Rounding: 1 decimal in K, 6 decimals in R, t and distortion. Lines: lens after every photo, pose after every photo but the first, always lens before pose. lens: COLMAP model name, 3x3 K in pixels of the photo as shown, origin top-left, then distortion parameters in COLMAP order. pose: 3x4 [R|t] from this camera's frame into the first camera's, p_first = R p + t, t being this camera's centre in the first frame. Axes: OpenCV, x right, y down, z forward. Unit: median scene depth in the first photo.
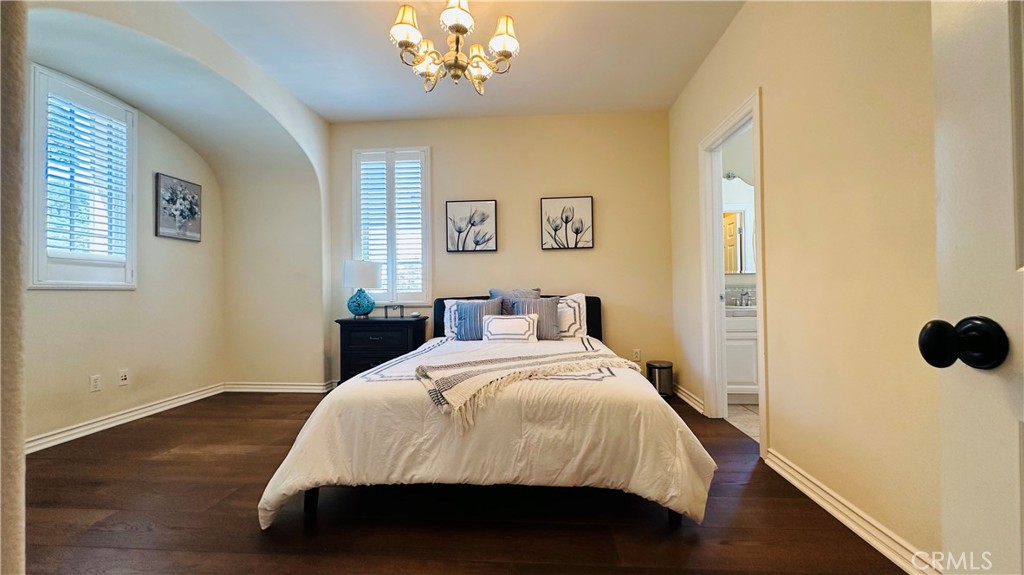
lens RADIAL K [[407.0, 0, 512.0], [0, 407.0, 287.5], [0, 0, 1]] dist [-0.002528, -0.000229]
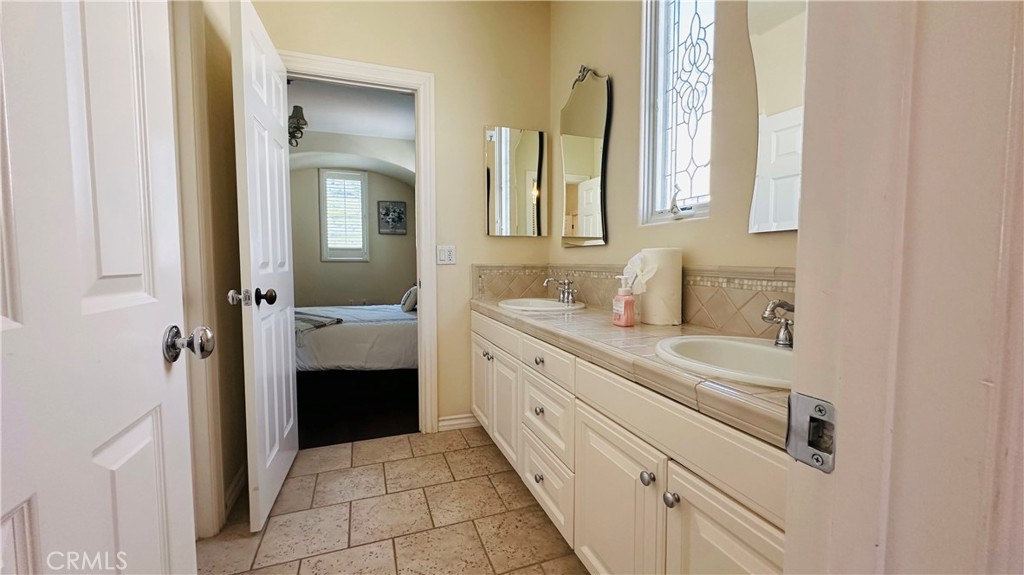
lens RADIAL K [[407.0, 0, 512.0], [0, 407.0, 287.5], [0, 0, 1]] dist [-0.002528, -0.000229]
pose [[0.417021, 0.073938, -0.905885, 1.104175], [0.004416, 0.996509, 0.083367, -0.028261], [0.908886, -0.038766, 0.415239, 0.706212]]
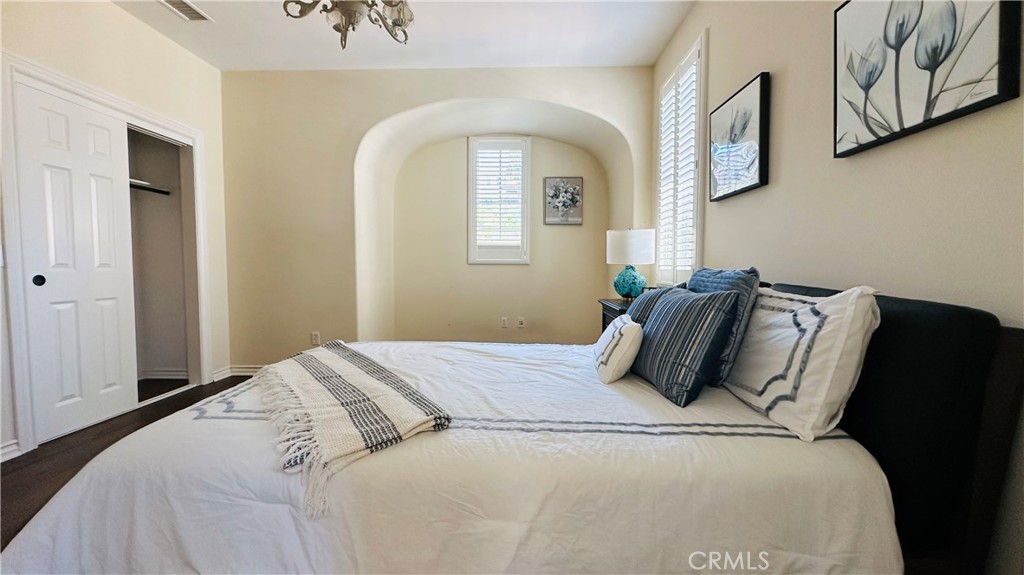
lens RADIAL K [[407.0, 0, 512.0], [0, 407.0, 287.5], [0, 0, 1]] dist [-0.002528, -0.000229]
pose [[0.047852, 0.065464, -0.996707, 0.461079], [0.007403, 0.997799, 0.065891, -0.007003], [0.998827, -0.010532, 0.047262, 0.768684]]
